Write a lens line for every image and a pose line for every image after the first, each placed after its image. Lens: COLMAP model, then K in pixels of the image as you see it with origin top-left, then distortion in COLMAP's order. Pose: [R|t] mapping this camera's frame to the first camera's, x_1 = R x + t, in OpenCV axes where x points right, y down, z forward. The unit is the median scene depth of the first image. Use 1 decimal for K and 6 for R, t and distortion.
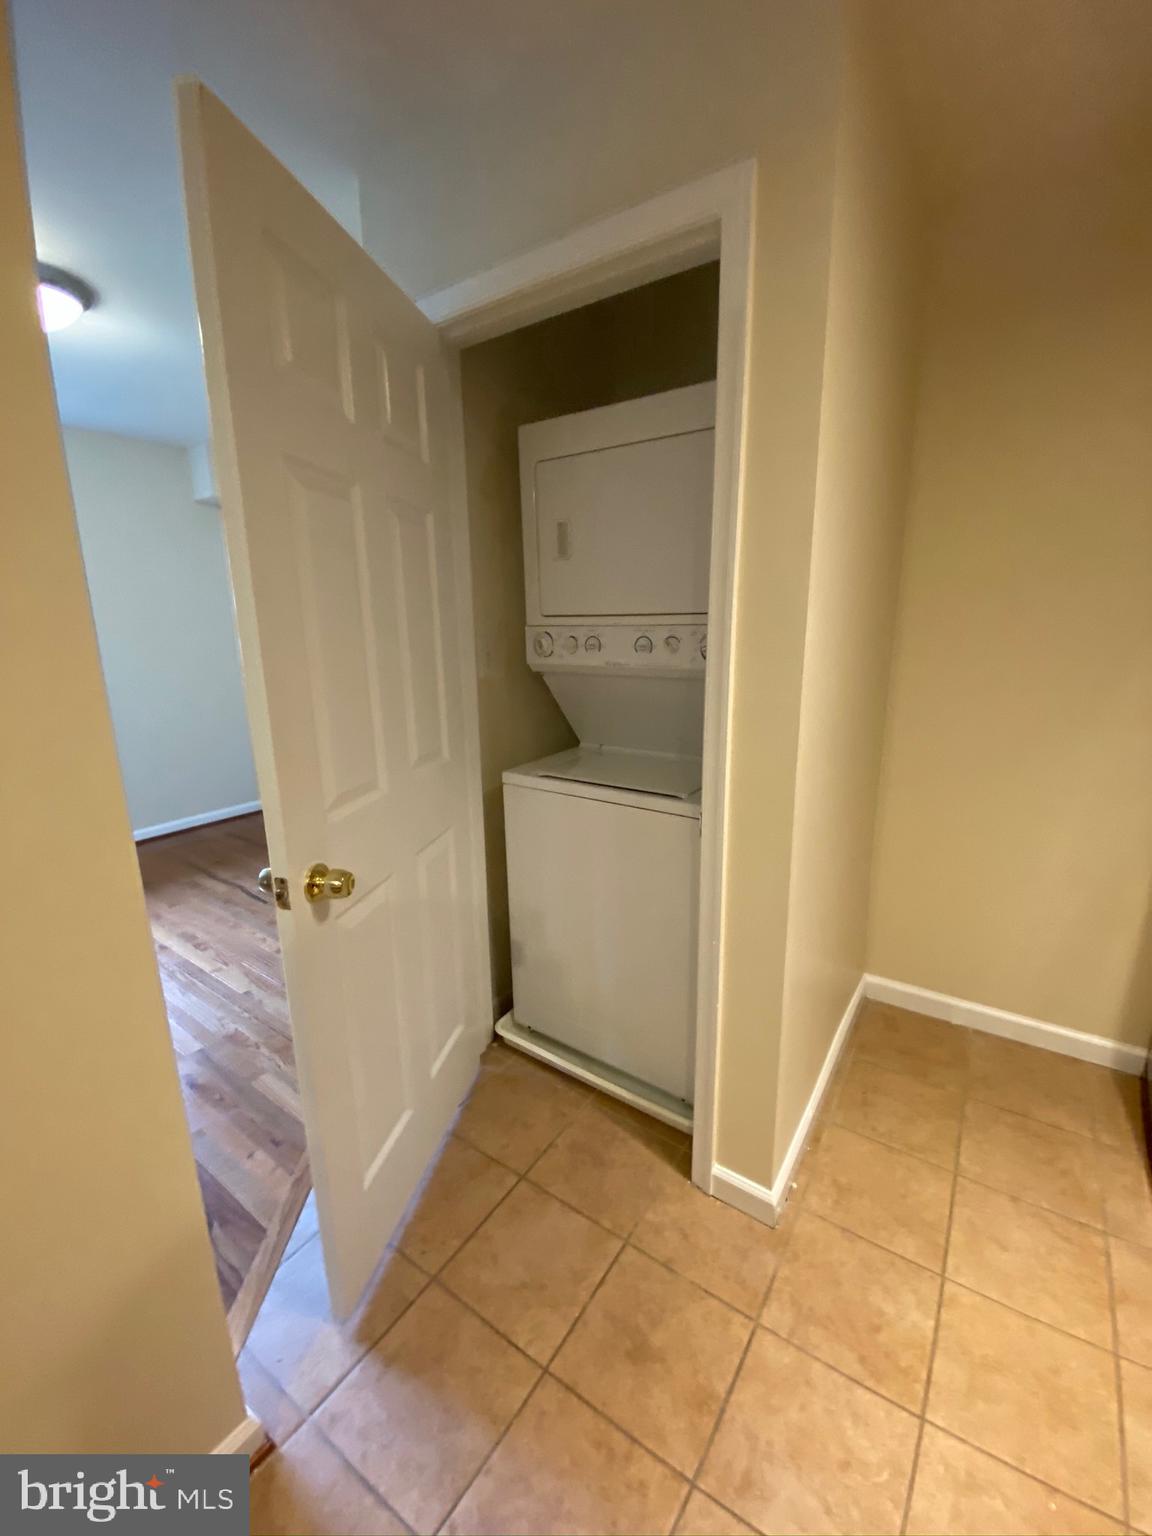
lens RADIAL K [[624.4, 0, 580.3], [0, 624.4, 763.1], [0, 0, 1]] dist [-0.001817, -0.000260]
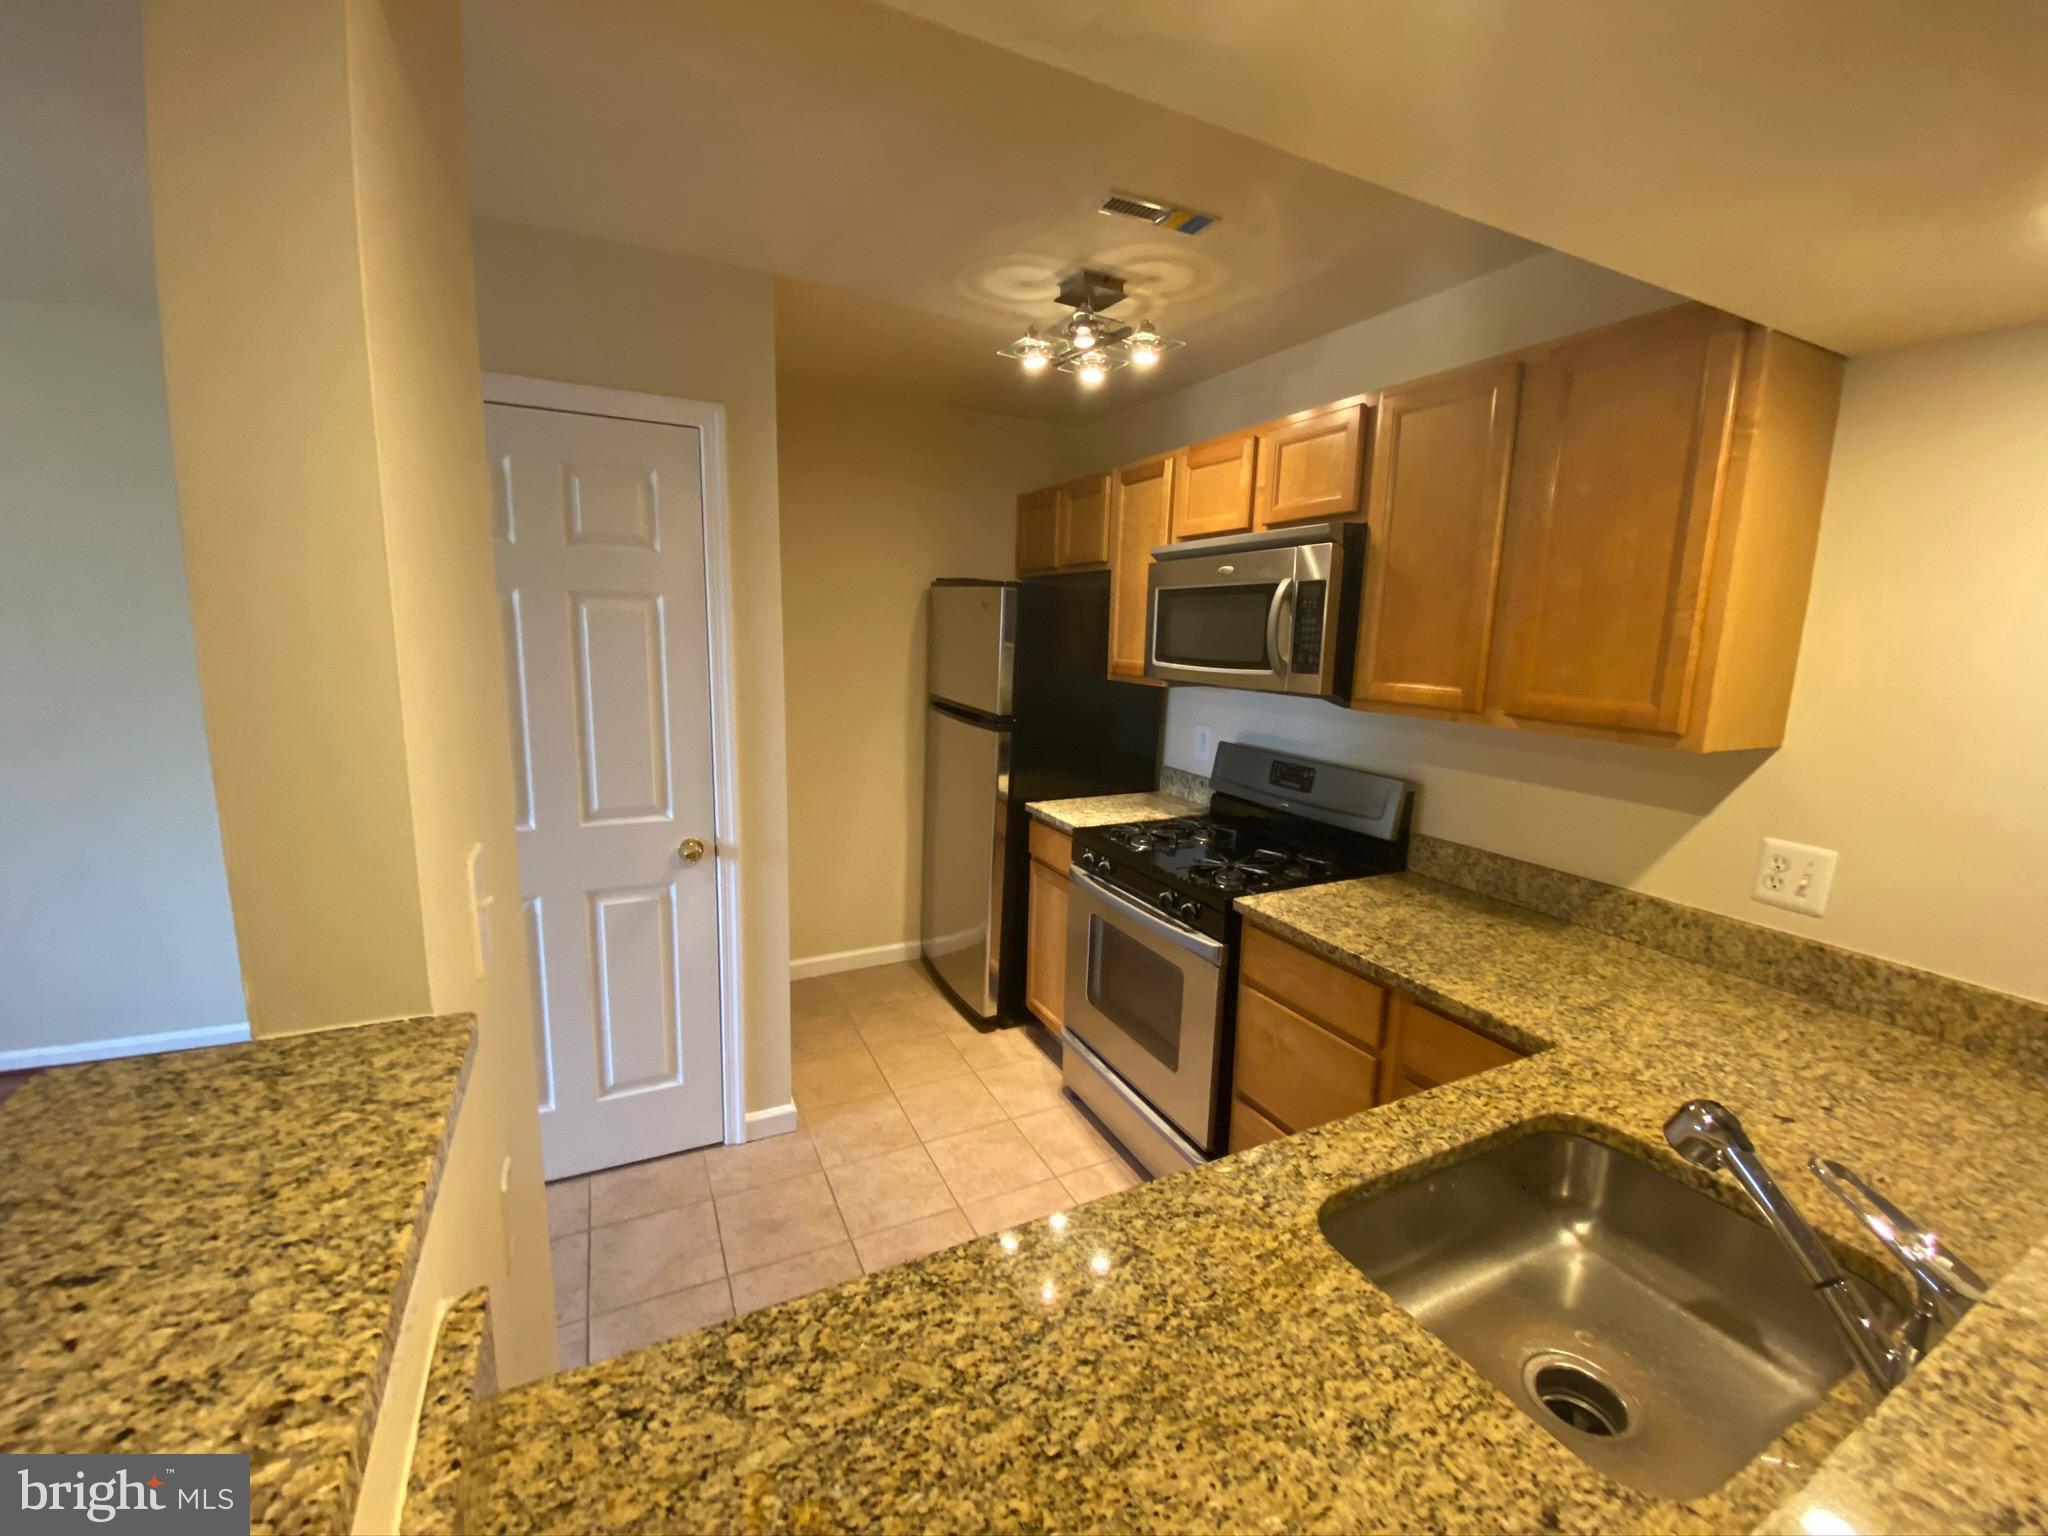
lens RADIAL K [[832.6, 0, 1025.5], [0, 832.6, 765.8], [0, 0, 1]] dist [-0.001817, -0.000260]
pose [[0.483248, -0.114648, 0.867944, -0.690938], [0.170622, 0.984712, 0.035075, 0.011848], [-0.858696, 0.131141, 0.495422, -0.294166]]
